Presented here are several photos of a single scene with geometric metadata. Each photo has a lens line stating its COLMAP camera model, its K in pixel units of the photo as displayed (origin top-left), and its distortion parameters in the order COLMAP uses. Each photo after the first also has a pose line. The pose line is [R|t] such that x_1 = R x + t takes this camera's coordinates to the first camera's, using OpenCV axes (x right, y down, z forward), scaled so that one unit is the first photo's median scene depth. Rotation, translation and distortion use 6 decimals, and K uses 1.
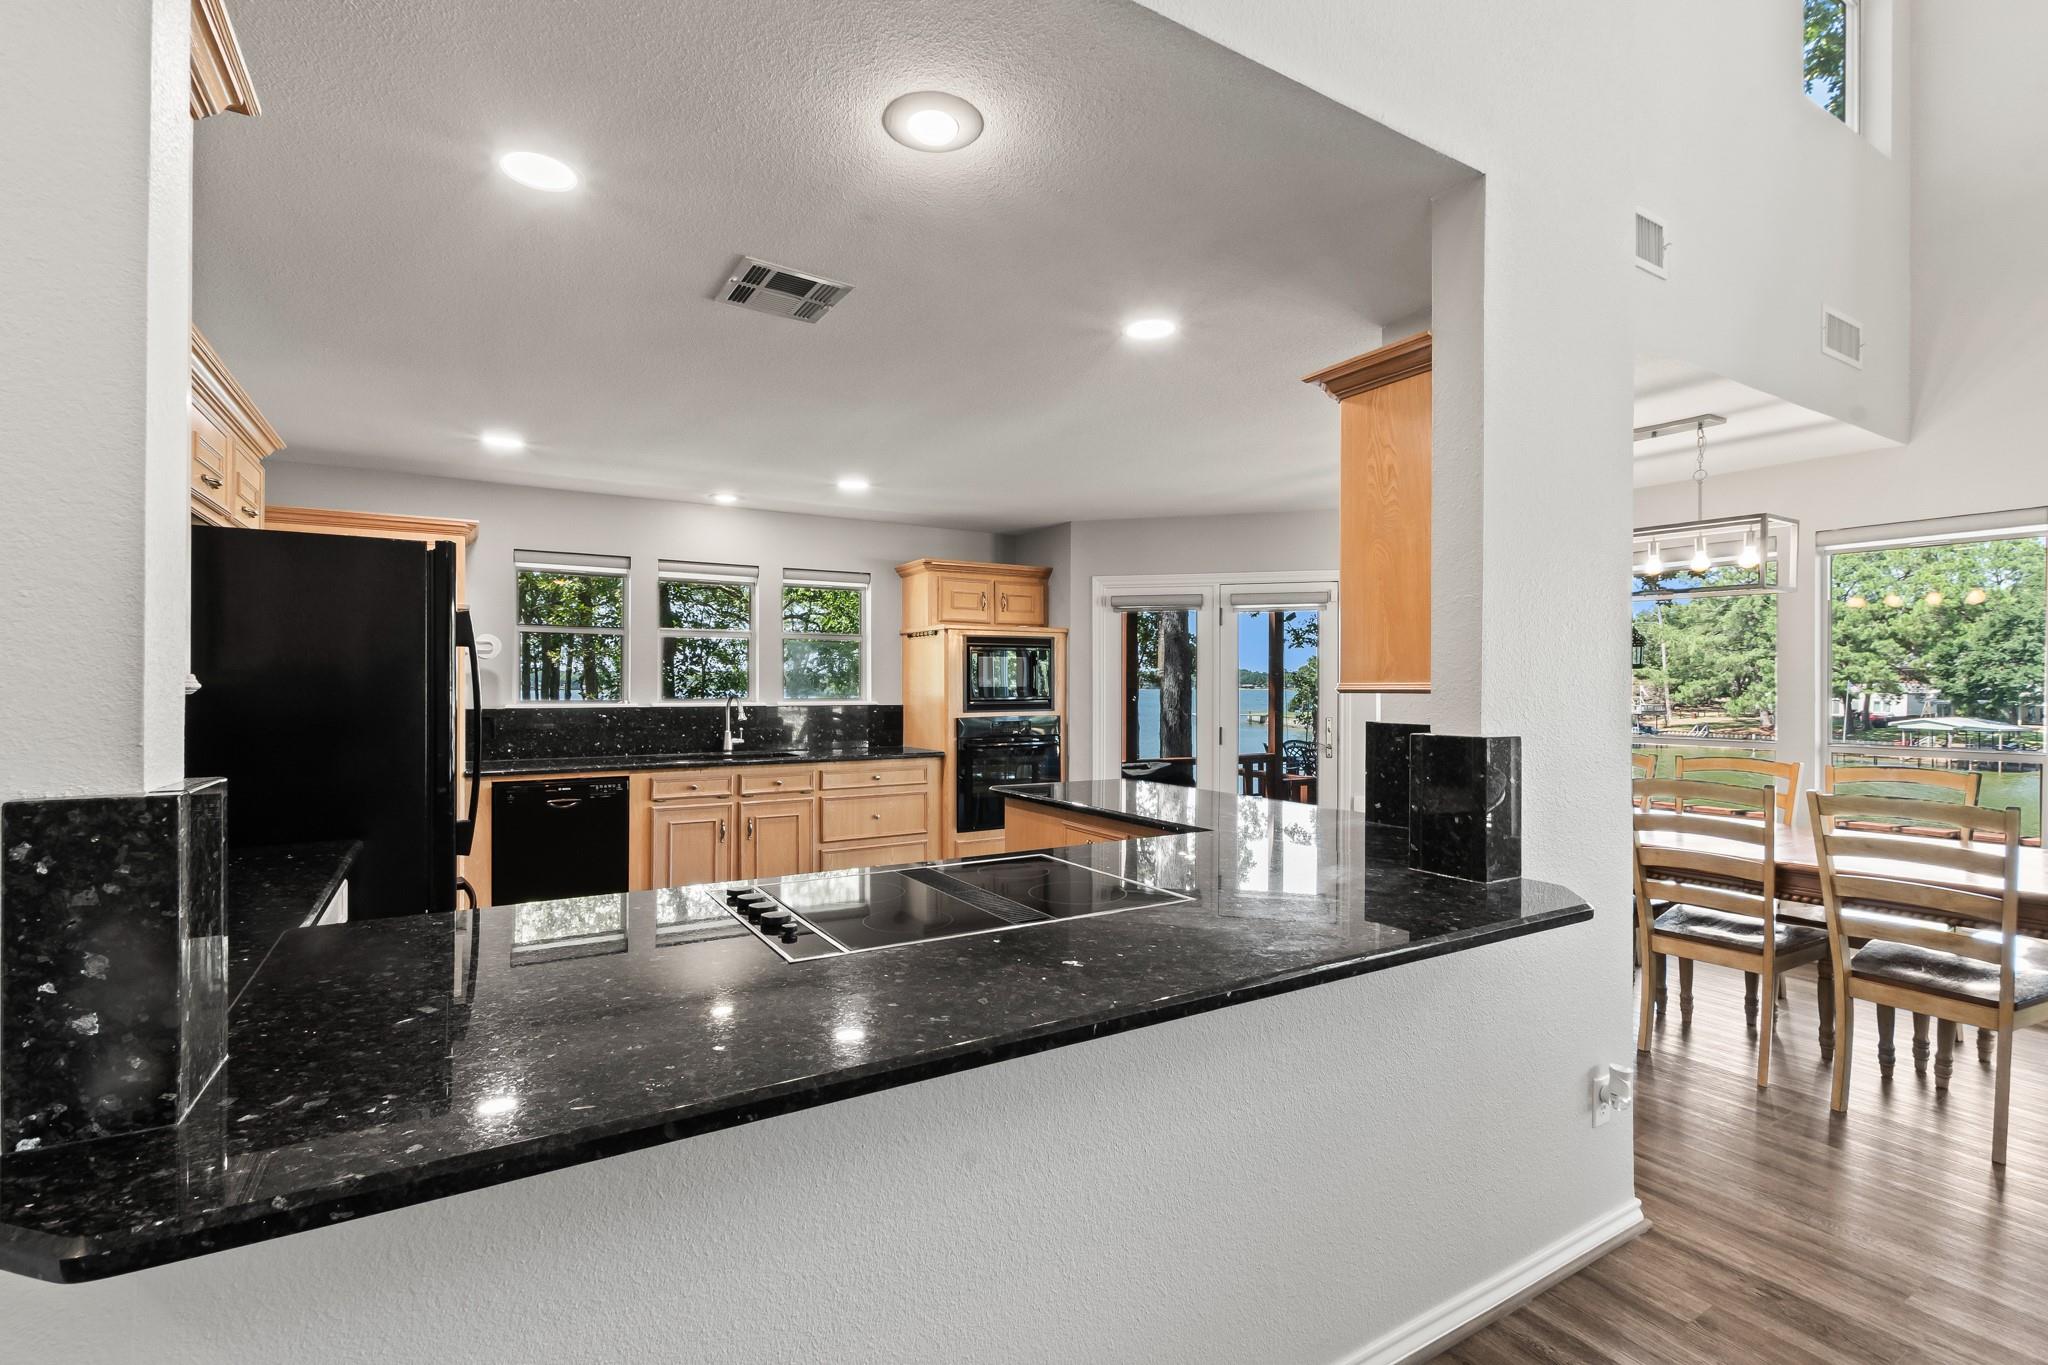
lens RADIAL K [[906.1, 0, 1011.0], [0, 906.1, 686.4], [0, 0, 1]] dist [-0.000296, 0.000029]
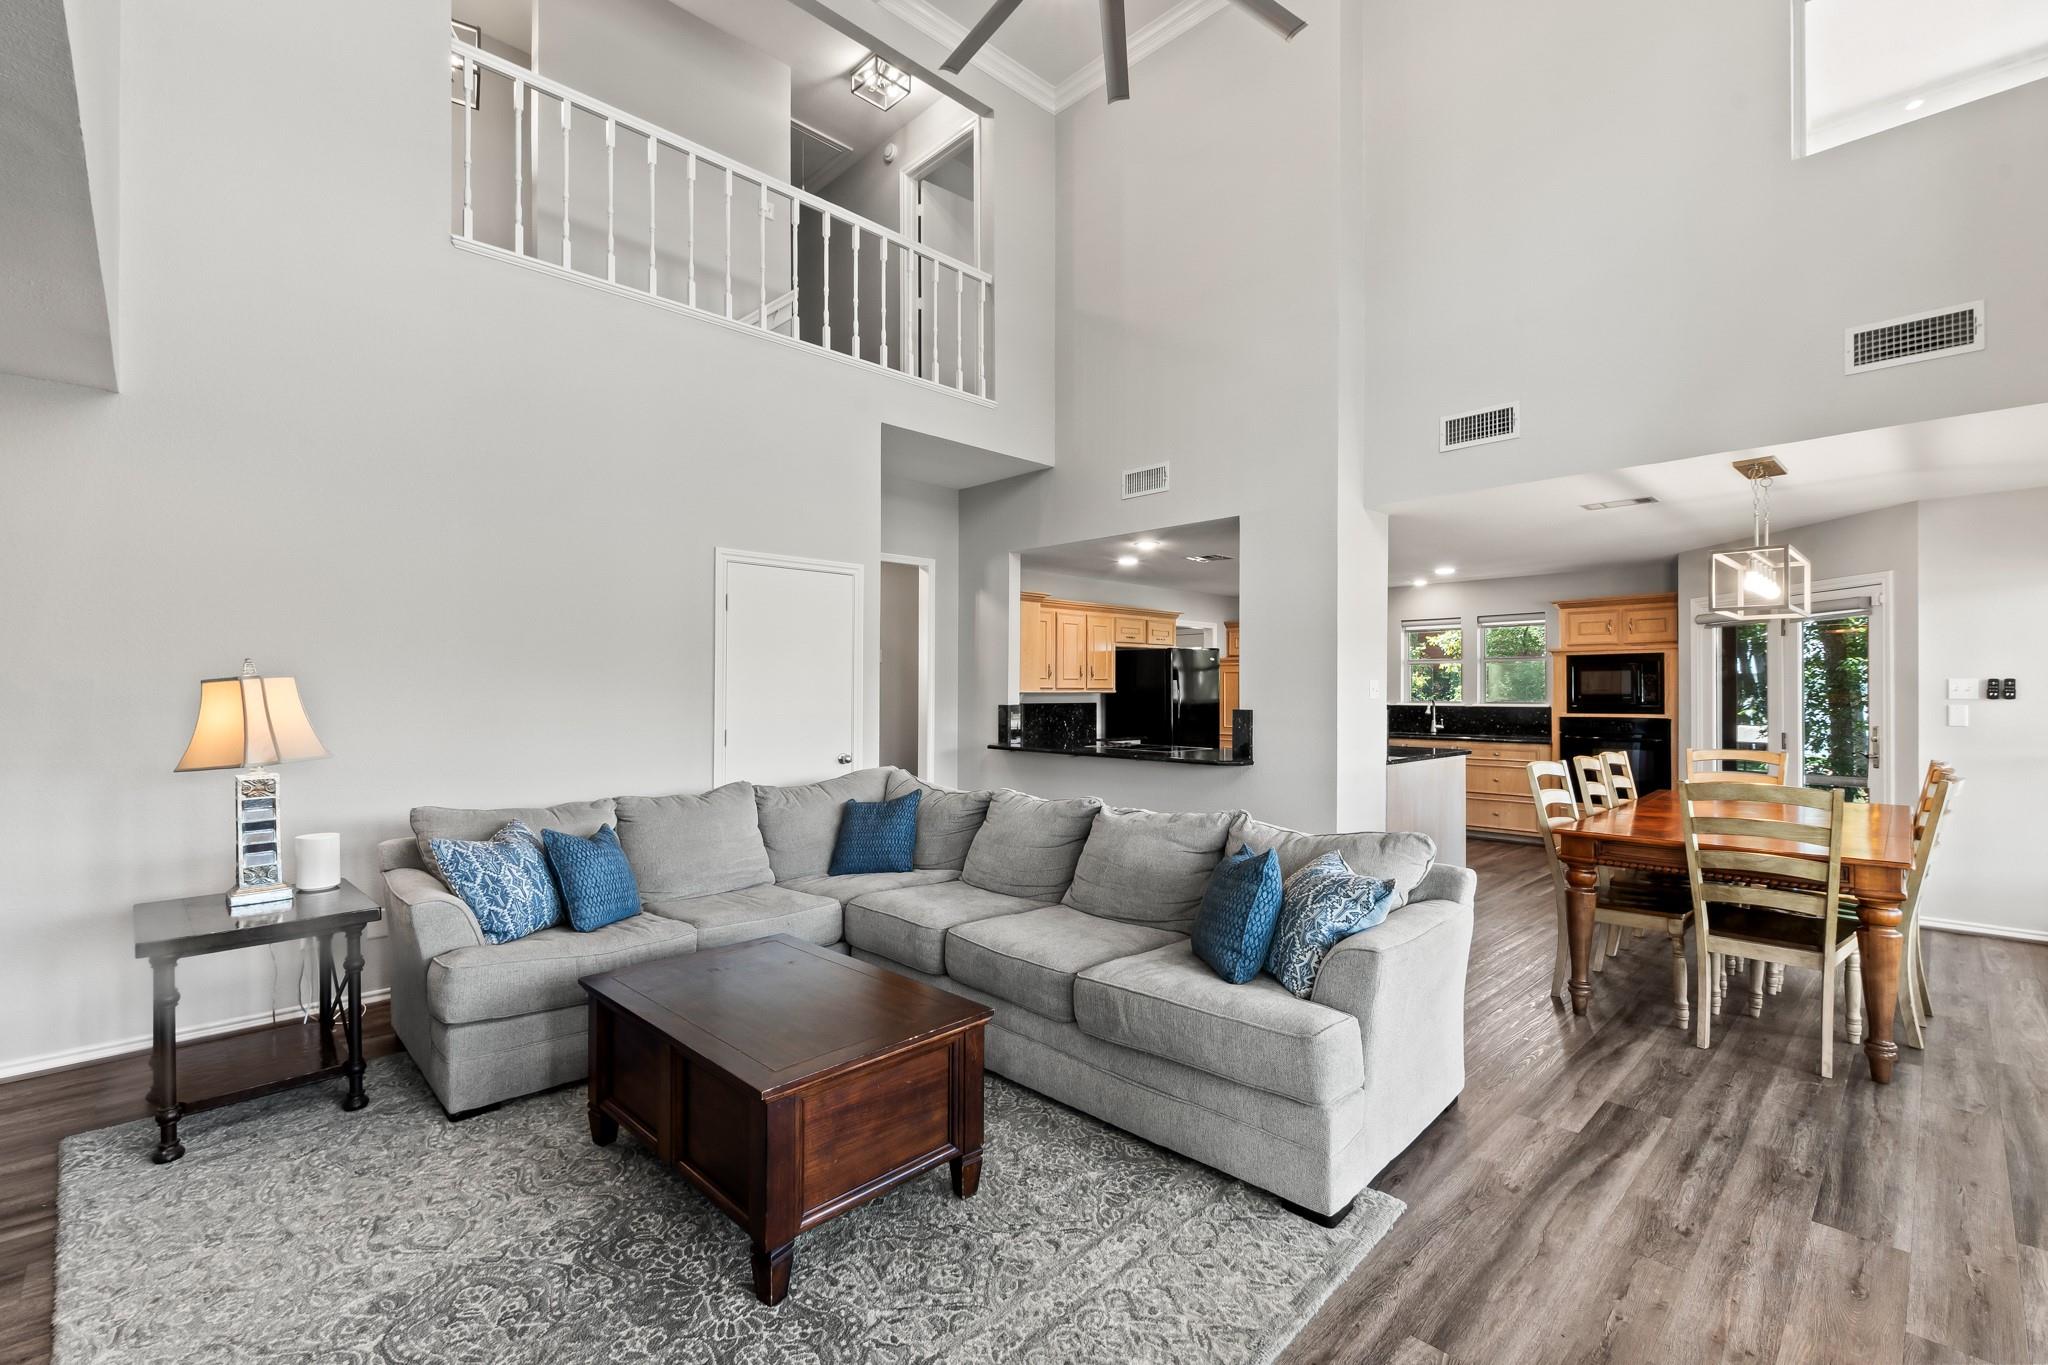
lens RADIAL K [[906.1, 0, 1024.1], [0, 906.1, 686.1], [0, 0, 1]] dist [-0.000296, 0.000029]
pose [[0.235573, -0.003839, -0.971849, 1.111675], [-0.000891, 0.999991, -0.004167, -0.005124], [0.971856, 0.001848, 0.235567, -0.107077]]
